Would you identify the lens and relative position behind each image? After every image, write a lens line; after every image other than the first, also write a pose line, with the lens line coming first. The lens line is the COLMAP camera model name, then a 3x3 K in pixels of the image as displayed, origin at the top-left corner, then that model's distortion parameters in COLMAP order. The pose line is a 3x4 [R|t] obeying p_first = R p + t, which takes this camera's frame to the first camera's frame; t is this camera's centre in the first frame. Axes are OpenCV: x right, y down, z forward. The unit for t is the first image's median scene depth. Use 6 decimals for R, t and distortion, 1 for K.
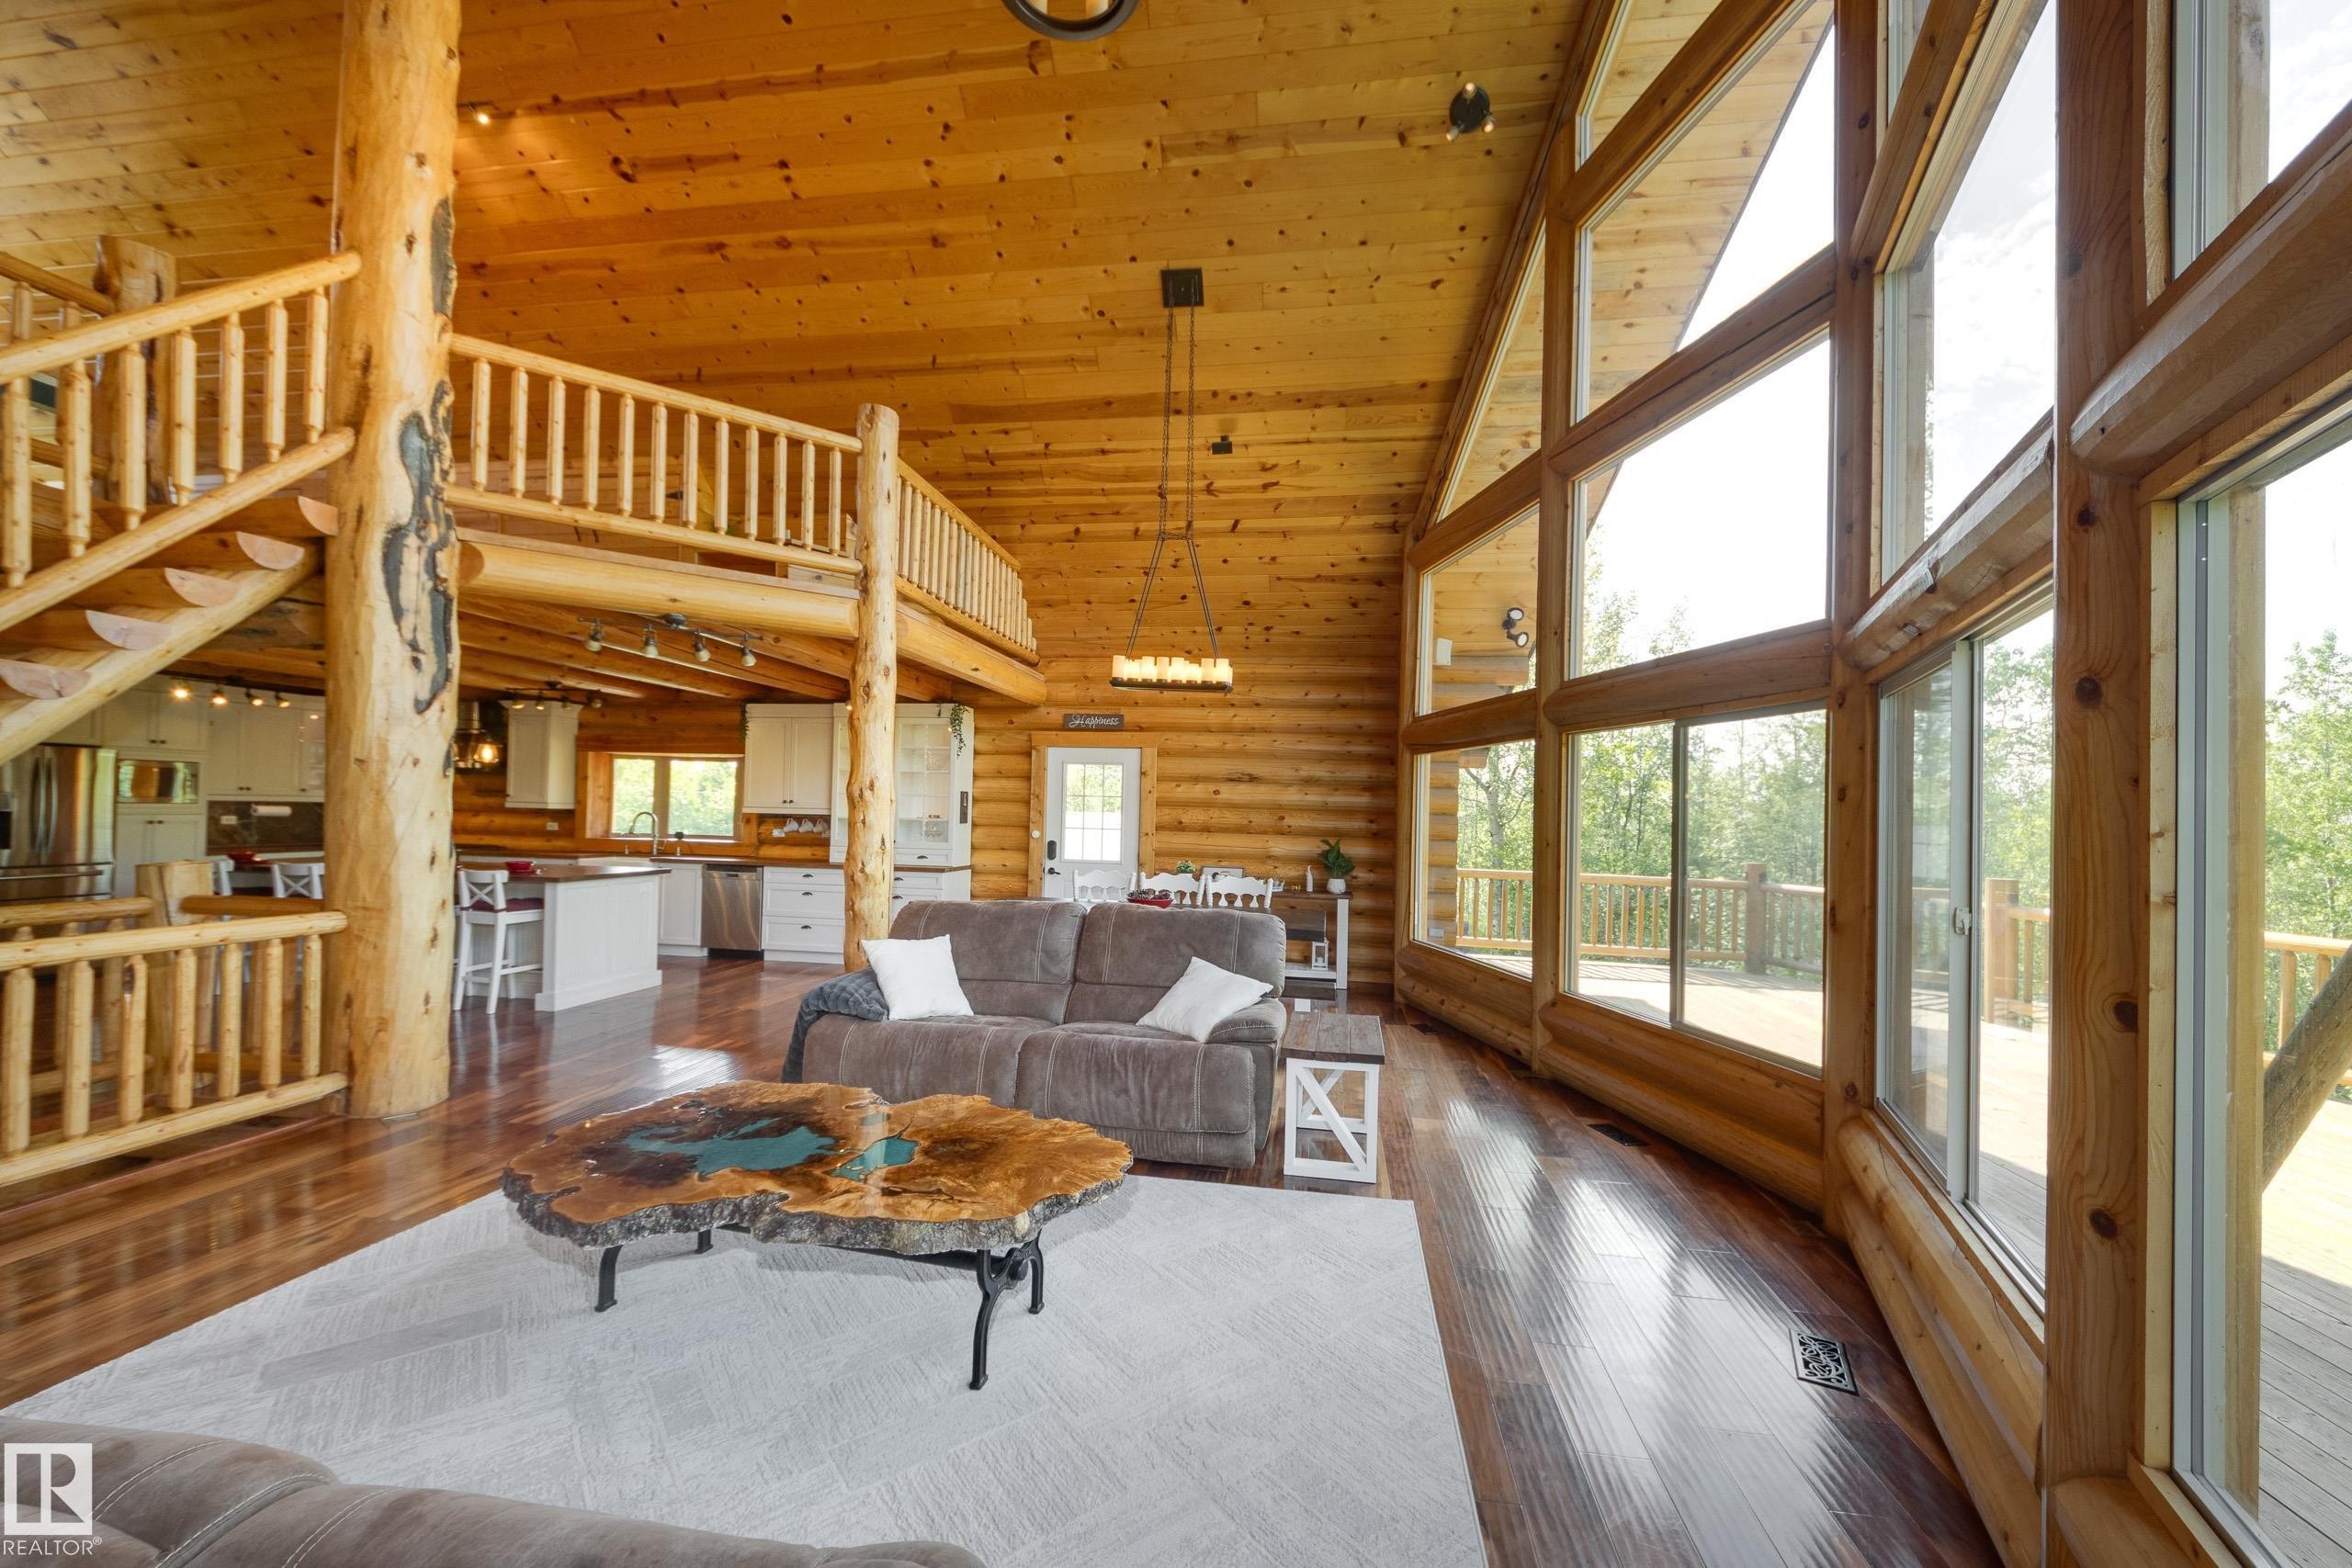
lens RADIAL K [[932.8, 0, 1190.5], [0, 932.8, 806.6], [0, 0, 1]] dist [0.011977, -0.003158]
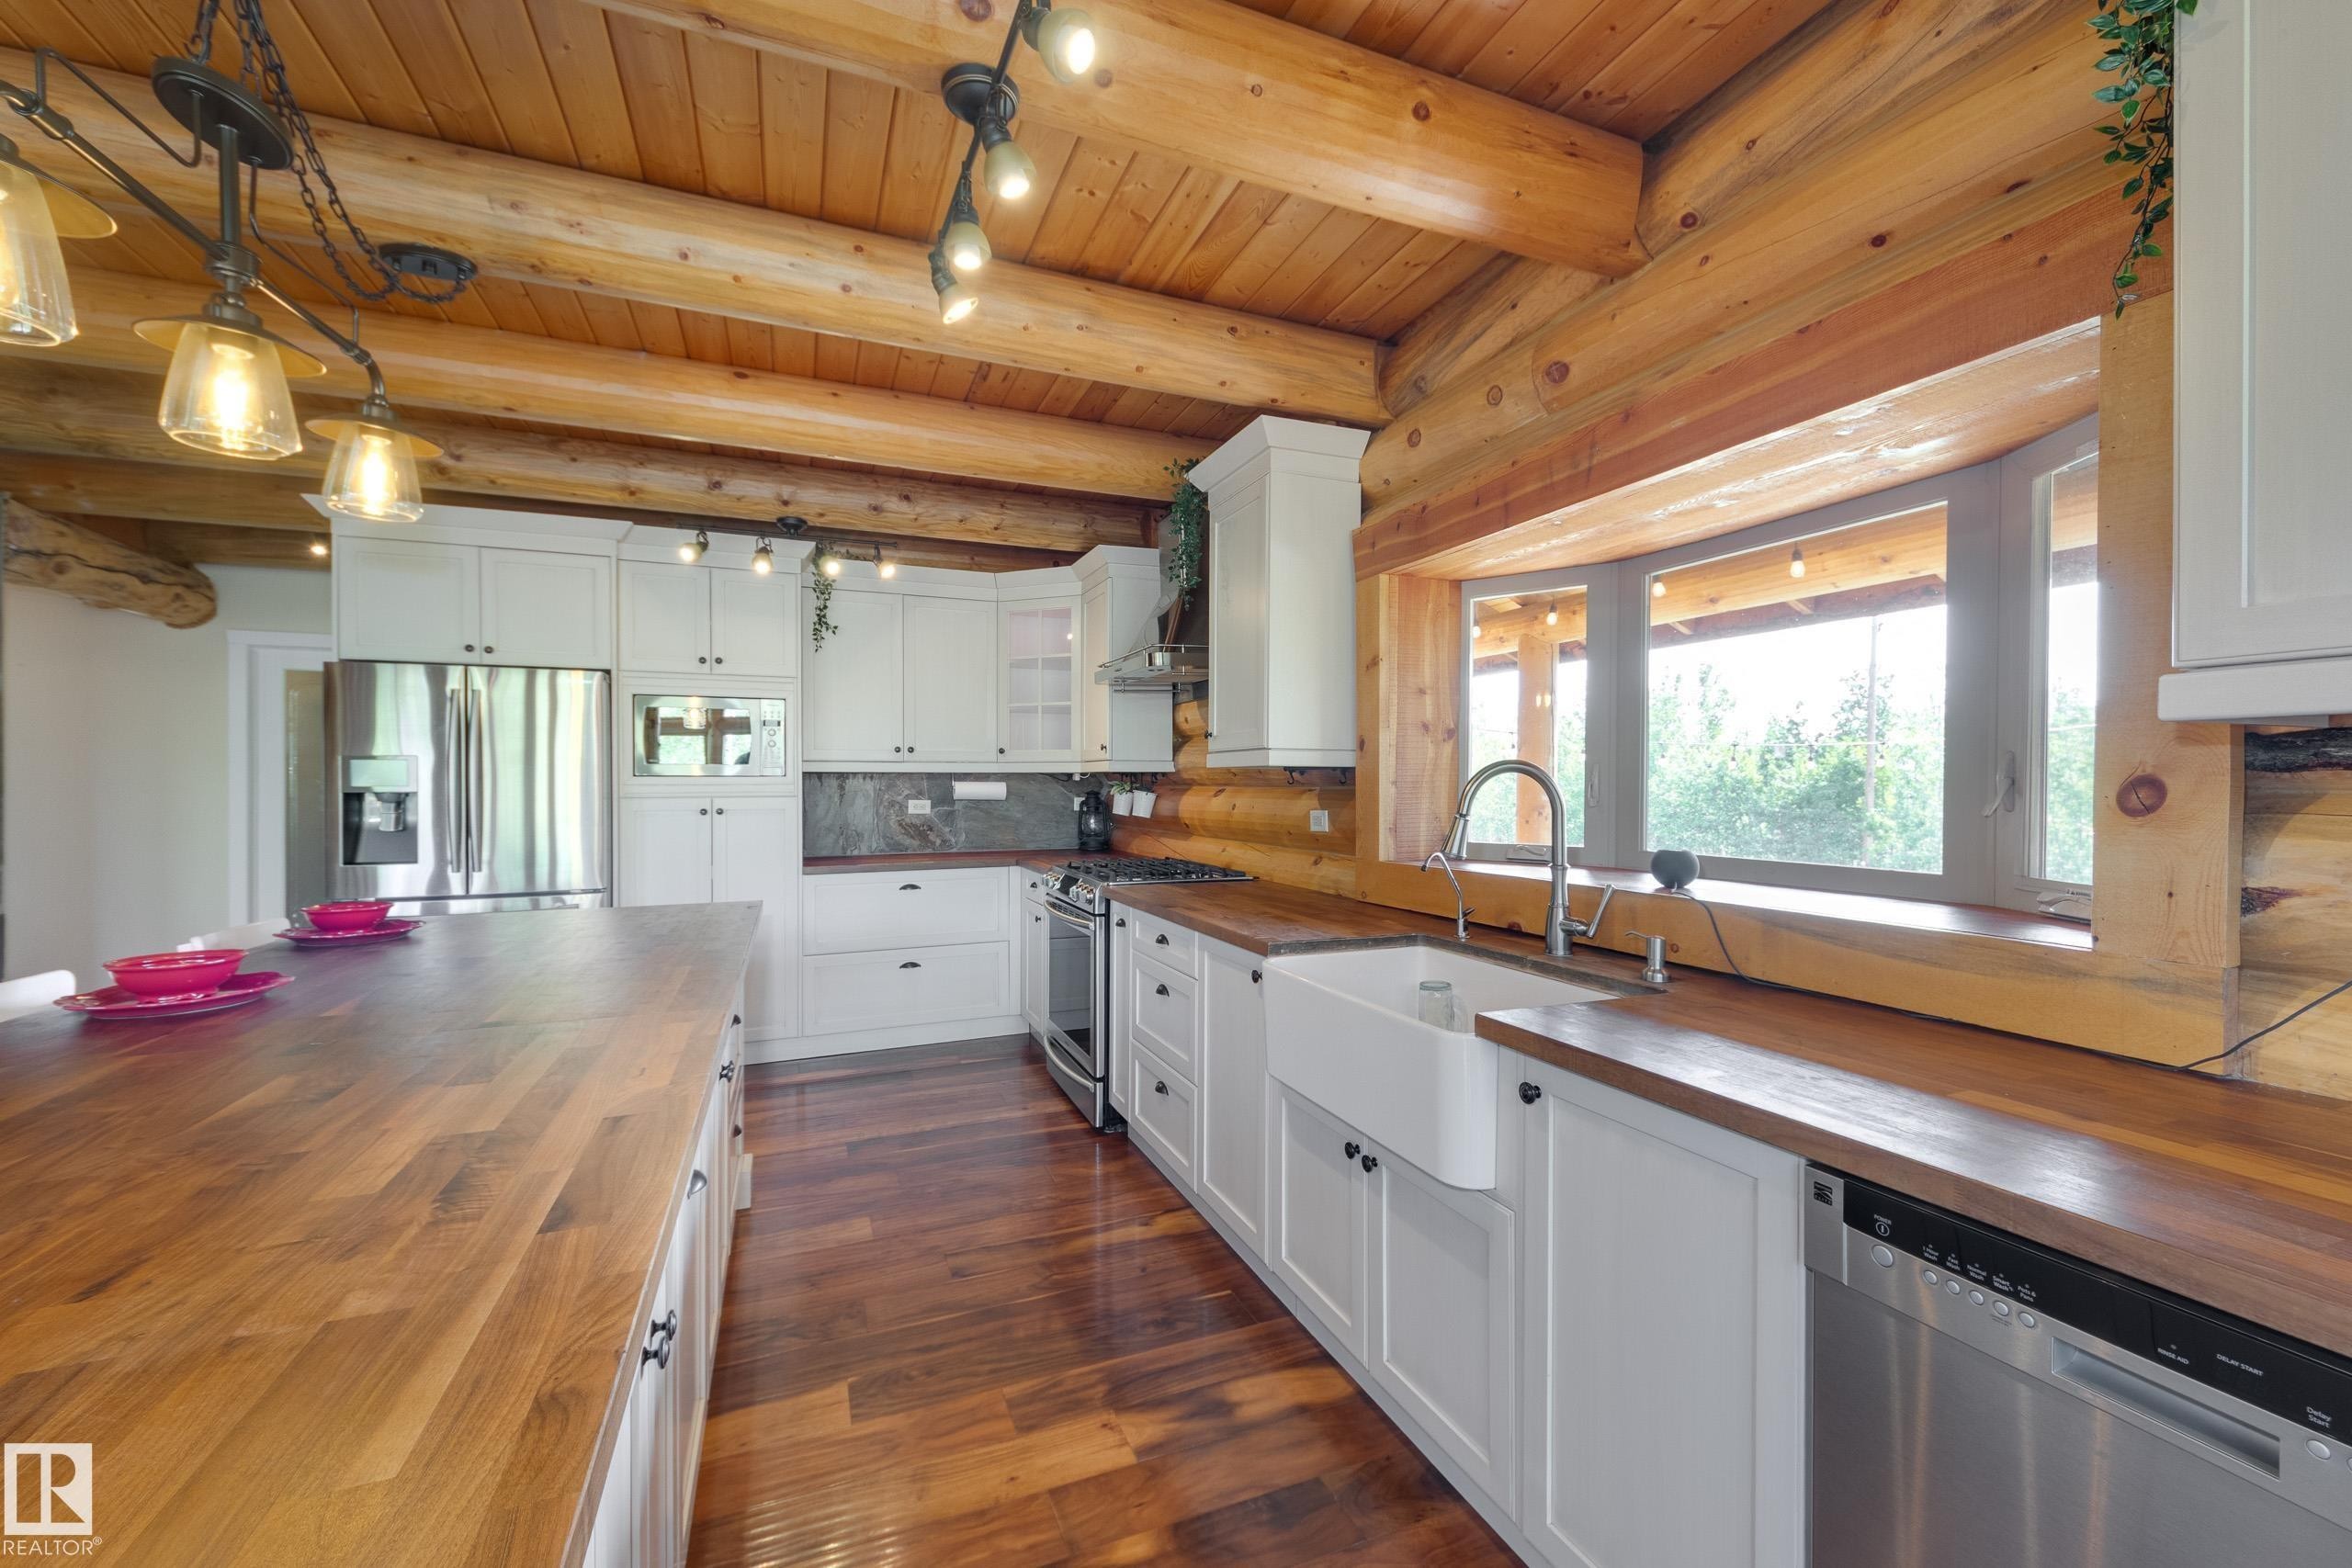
lens RADIAL K [[932.8, 0, 1190.3], [0, 932.8, 796.6], [0, 0, 1]] dist [0.011977, -0.003158]
pose [[0.514032, -0.014912, -0.857641, -0.721617], [0.020881, 0.999770, -0.004869, 0.022601], [0.857517, -0.015405, 0.514226, 1.371441]]
